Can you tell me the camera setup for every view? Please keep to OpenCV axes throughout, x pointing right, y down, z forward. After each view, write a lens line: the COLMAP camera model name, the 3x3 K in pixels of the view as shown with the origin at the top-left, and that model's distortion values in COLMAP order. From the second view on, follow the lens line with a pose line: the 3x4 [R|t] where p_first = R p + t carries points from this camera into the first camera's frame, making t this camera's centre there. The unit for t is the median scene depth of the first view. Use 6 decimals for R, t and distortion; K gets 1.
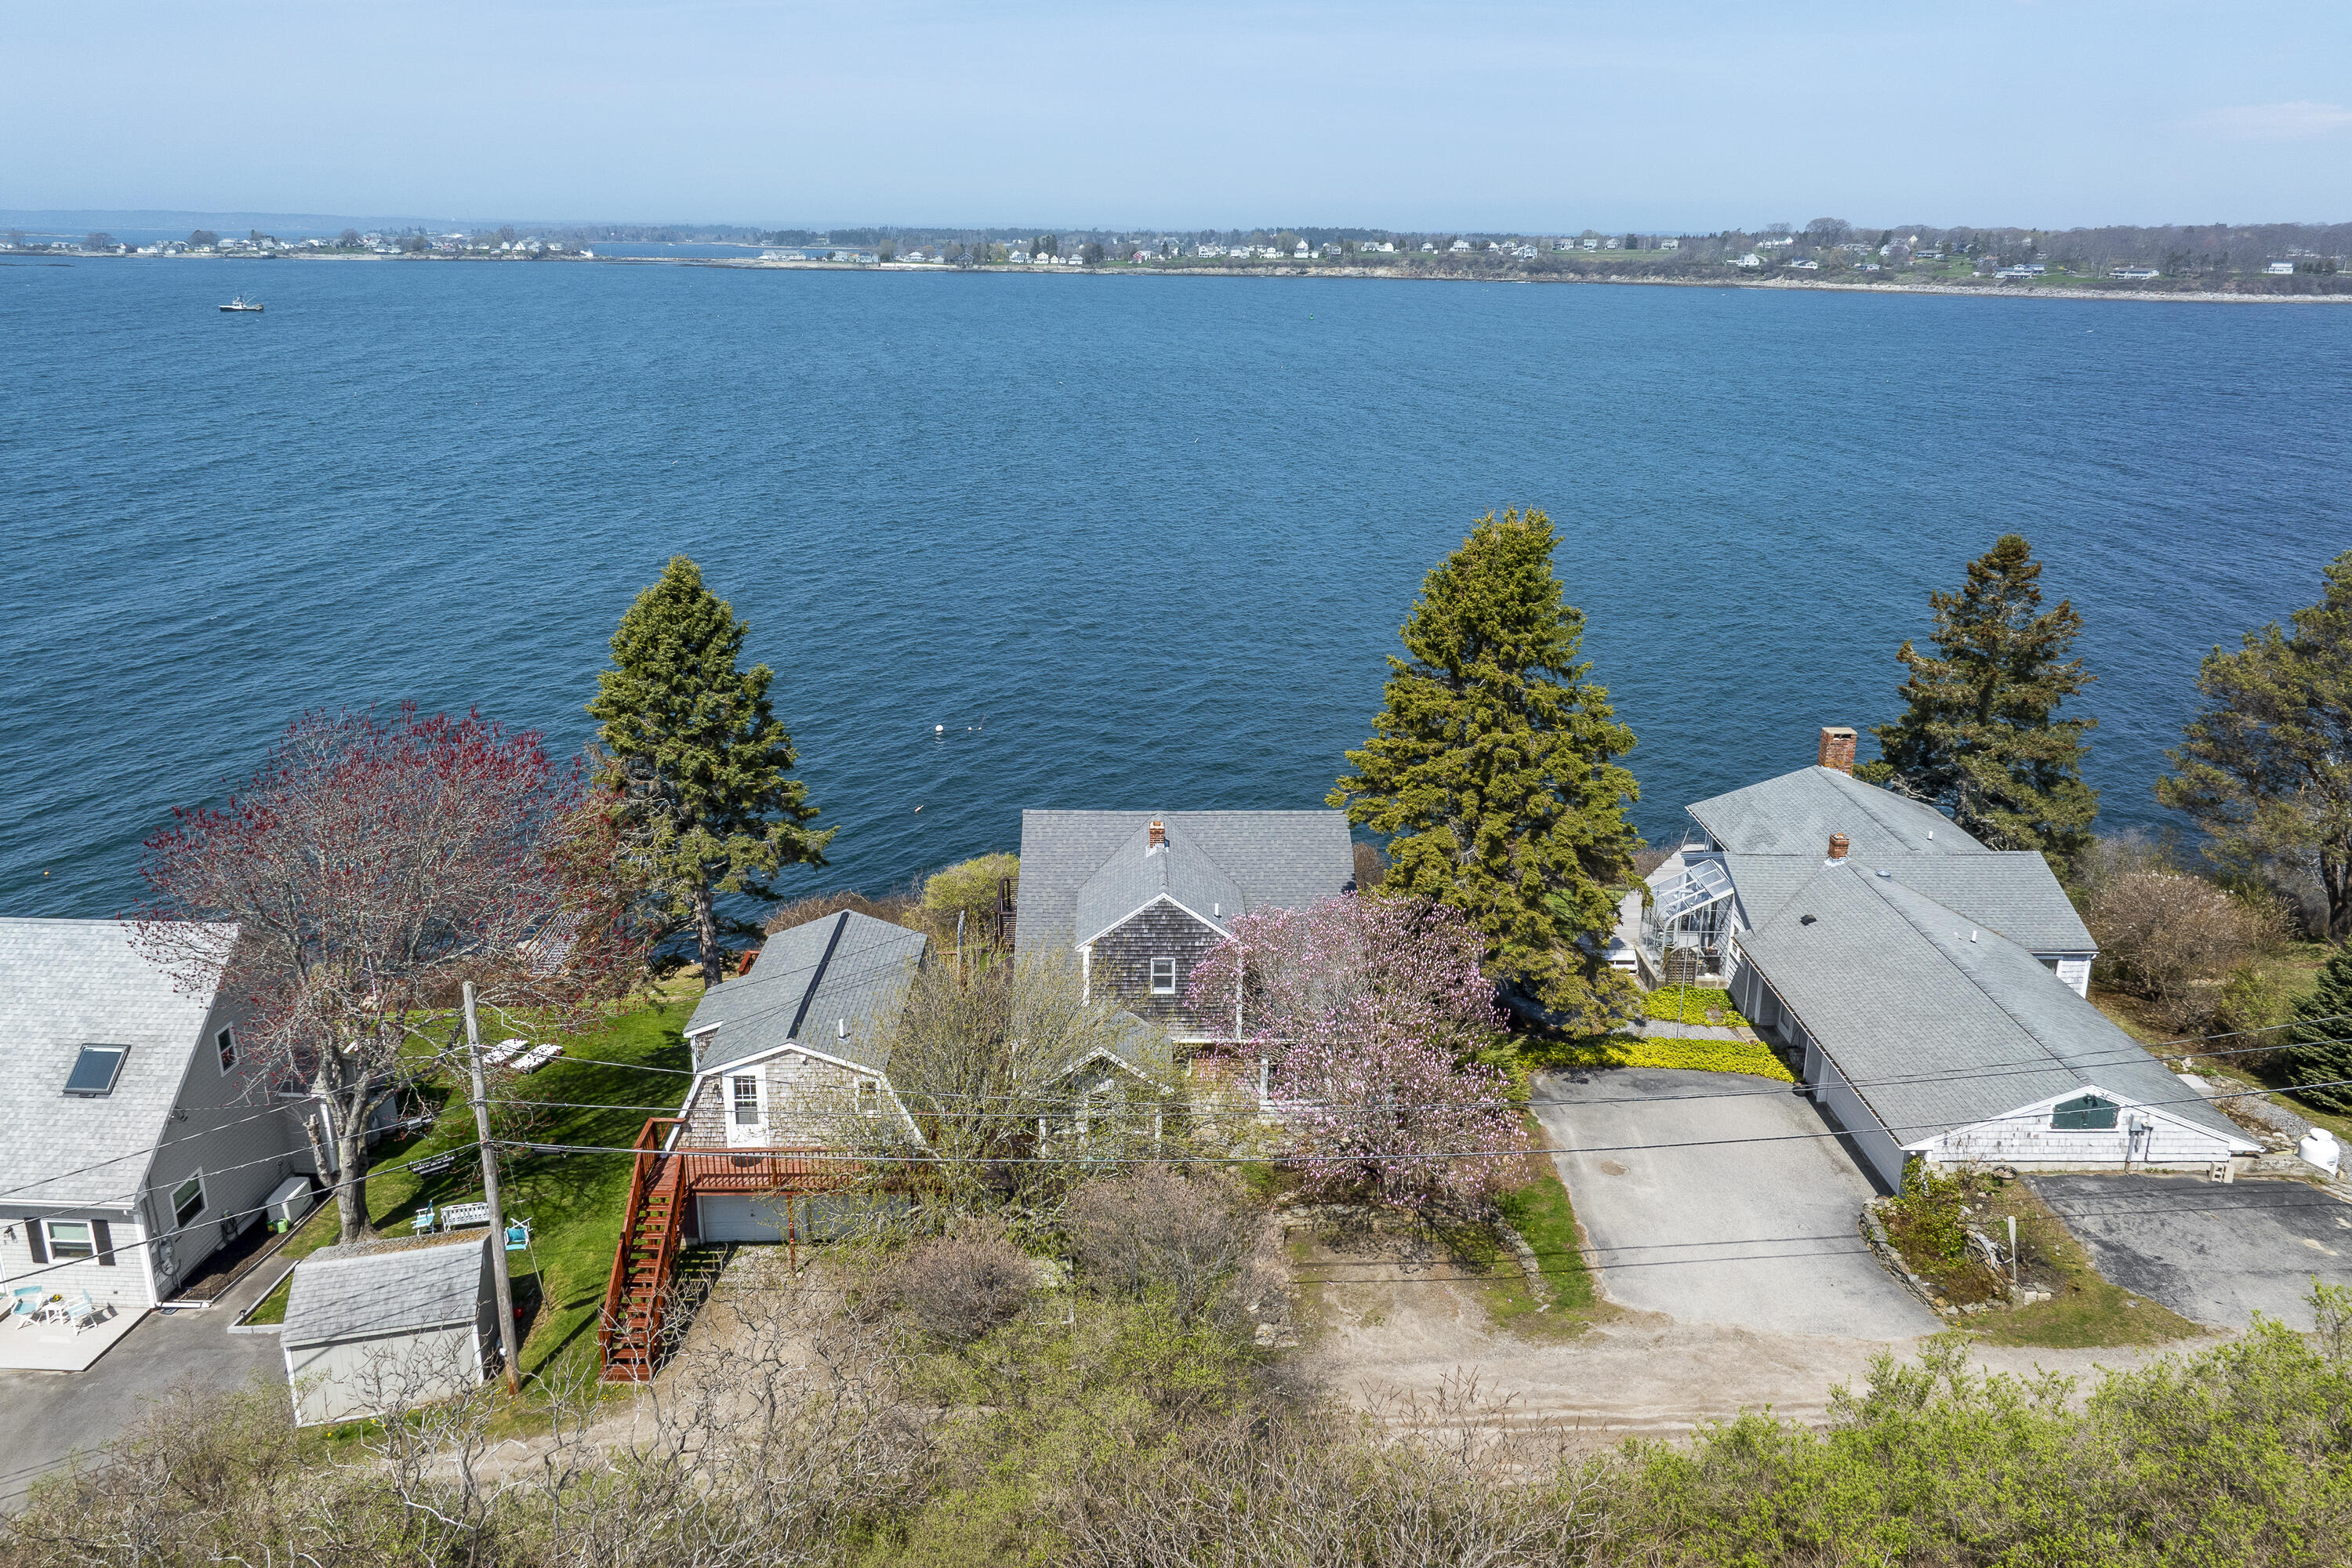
lens RADIAL K [[1627.6, 0, 1151.4], [0, 1627.6, 785.5], [0, 0, 1]] dist [-0.013043, 0.005921]
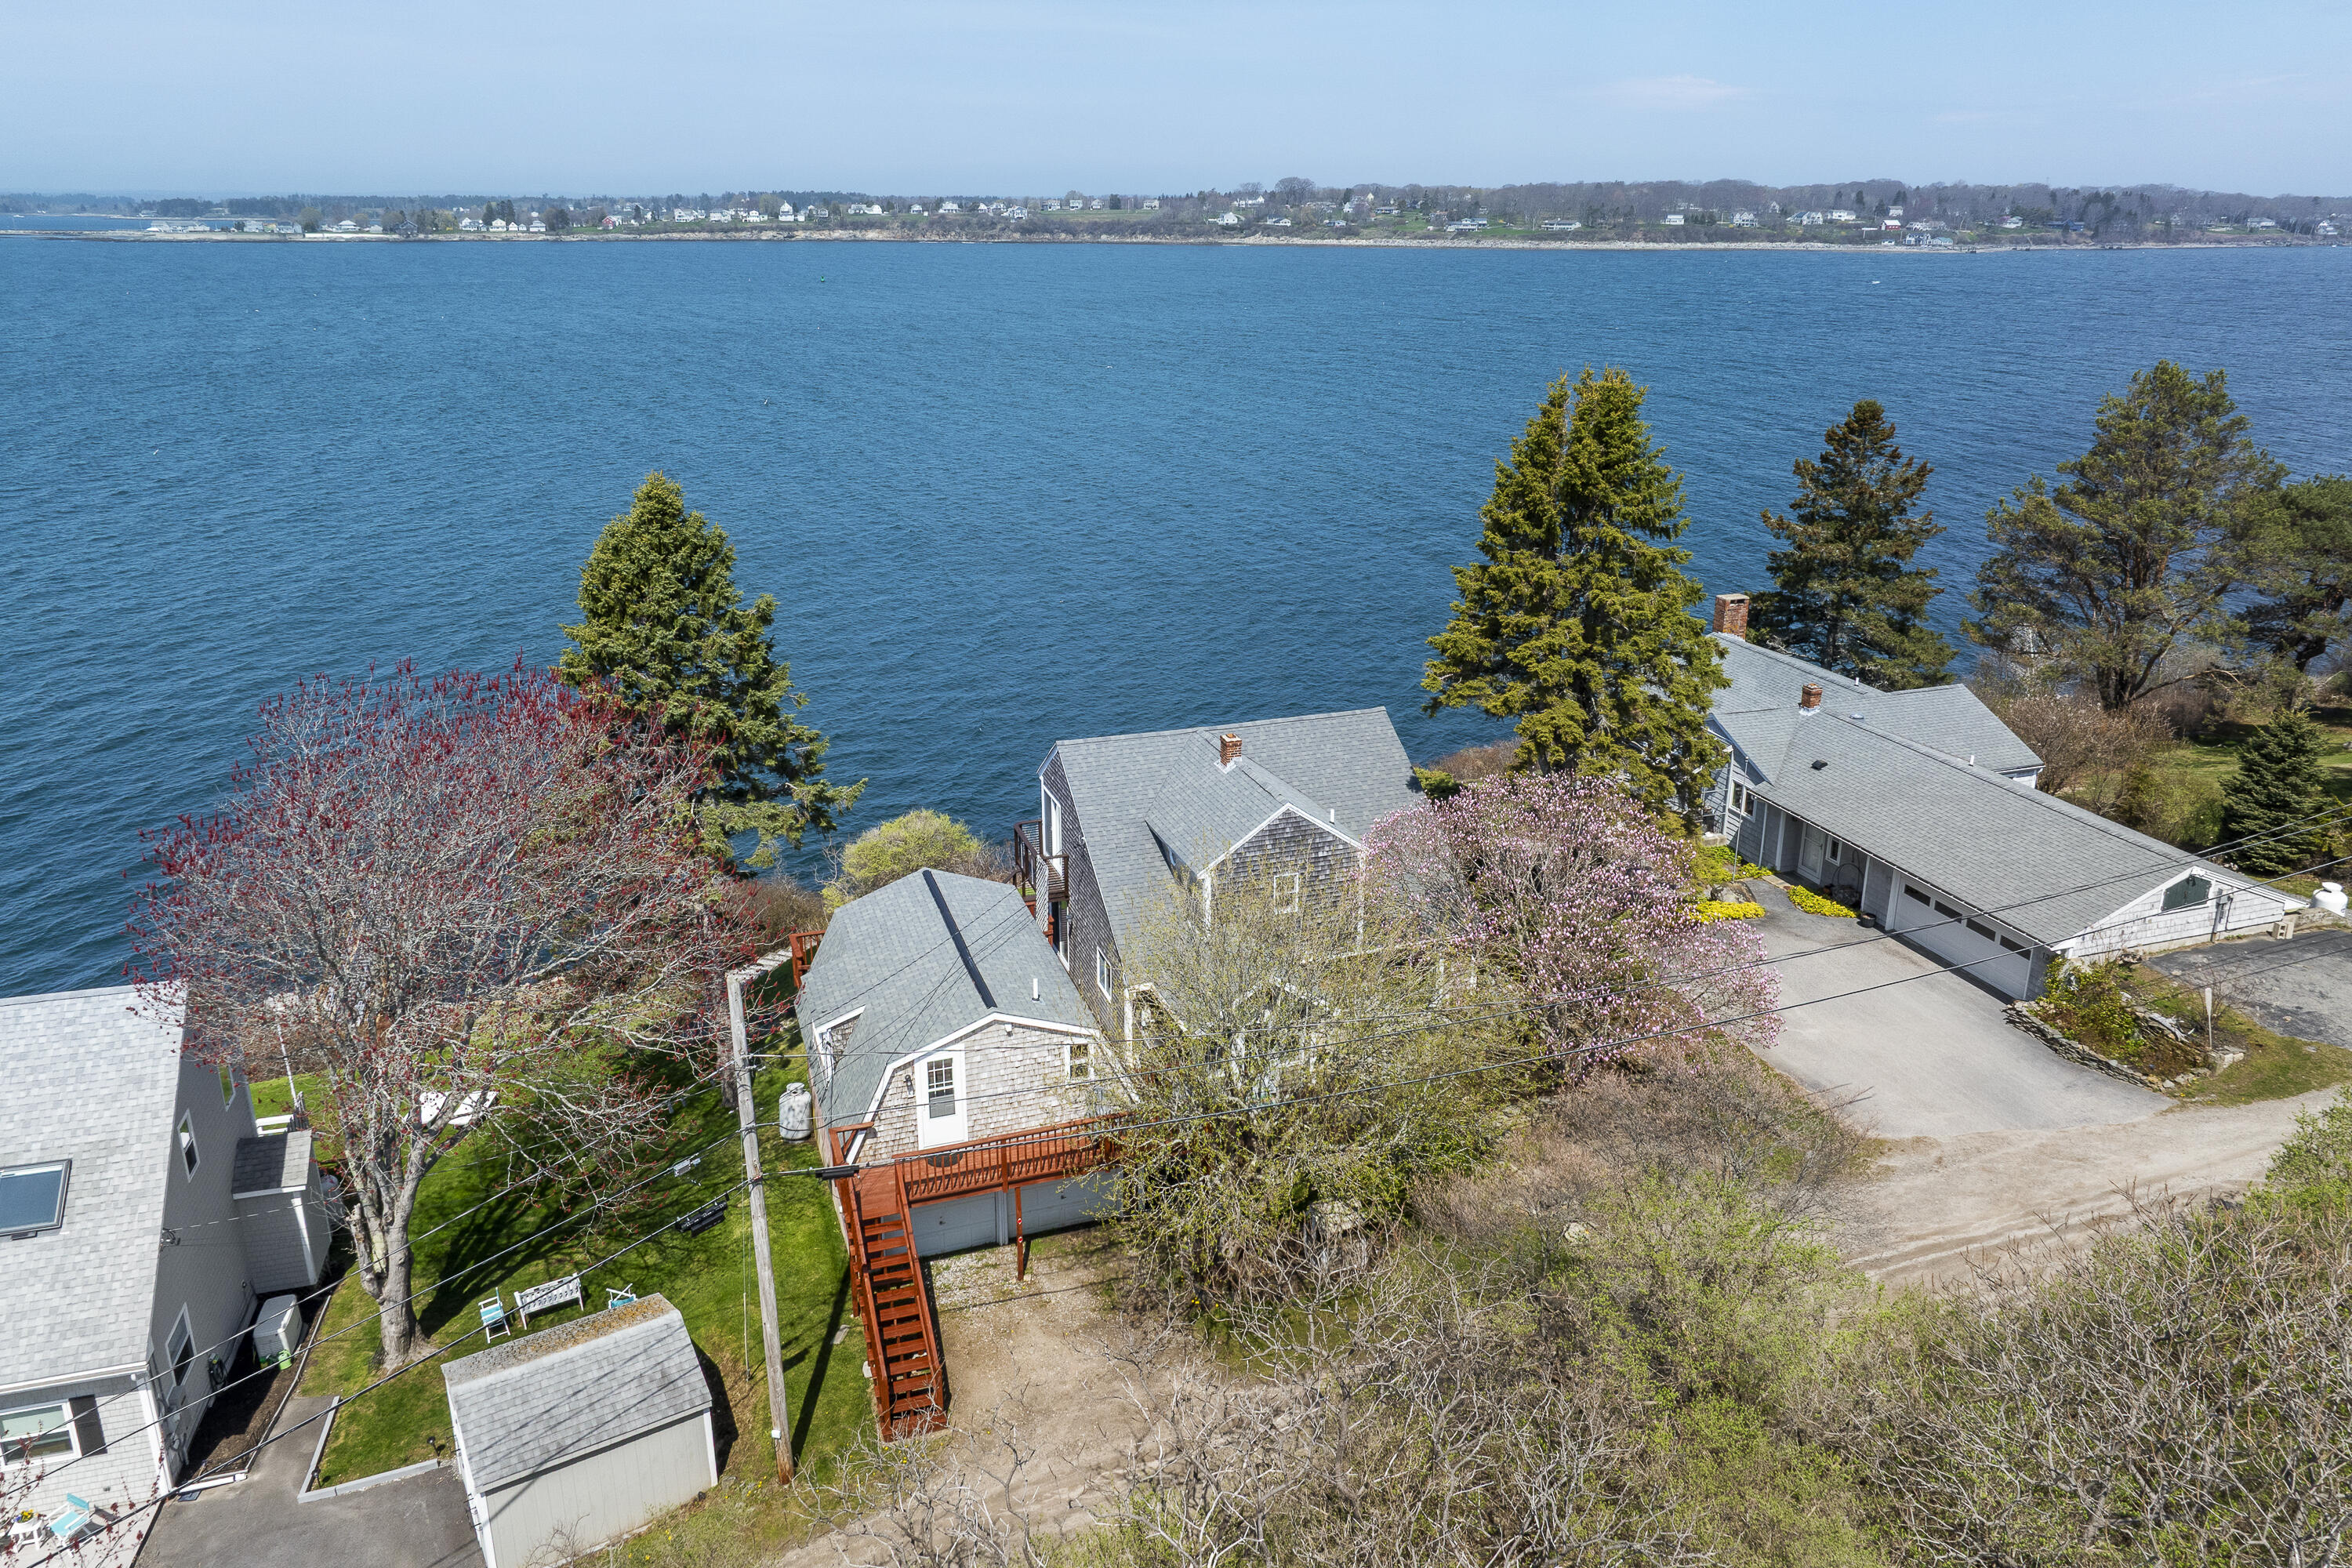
lens RADIAL K [[1627.6, 0, 1180.2], [0, 1627.6, 790.4], [0, 0, 1]] dist [-0.013043, 0.005921]
pose [[0.948875, -0.111713, 0.295224, -0.301936], [0.105207, 0.993729, 0.037881, 0.016367], [-0.297605, -0.004885, 0.954677, 0.126433]]
